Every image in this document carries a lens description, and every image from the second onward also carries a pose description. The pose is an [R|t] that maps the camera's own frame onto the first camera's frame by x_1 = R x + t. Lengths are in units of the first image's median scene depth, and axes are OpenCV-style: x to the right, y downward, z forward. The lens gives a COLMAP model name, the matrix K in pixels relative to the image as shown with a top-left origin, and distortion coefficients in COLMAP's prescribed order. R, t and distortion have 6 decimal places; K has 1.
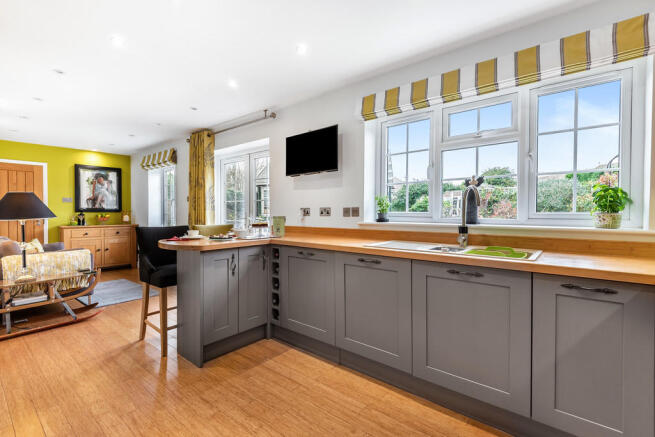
lens RADIAL K [[298.1, 0, 327.5], [0, 298.1, 218.5], [0, 0, 1]] dist [-0.000021, -0.000307]
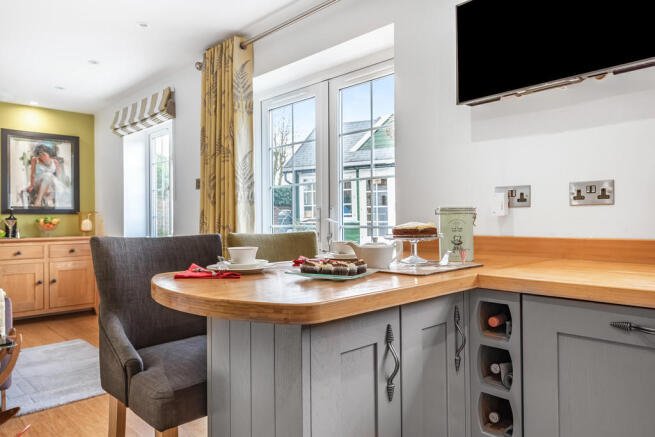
lens RADIAL K [[473.8, 0, 327.5], [0, 473.8, 218.5], [0, 0, 1]] dist [0.003554, 0.002398]
pose [[0.990785, -0.010269, -0.135056, -0.154136], [0.007905, 0.999806, -0.018033, 0.009455], [0.135215, 0.016799, 0.990674, 0.256618]]
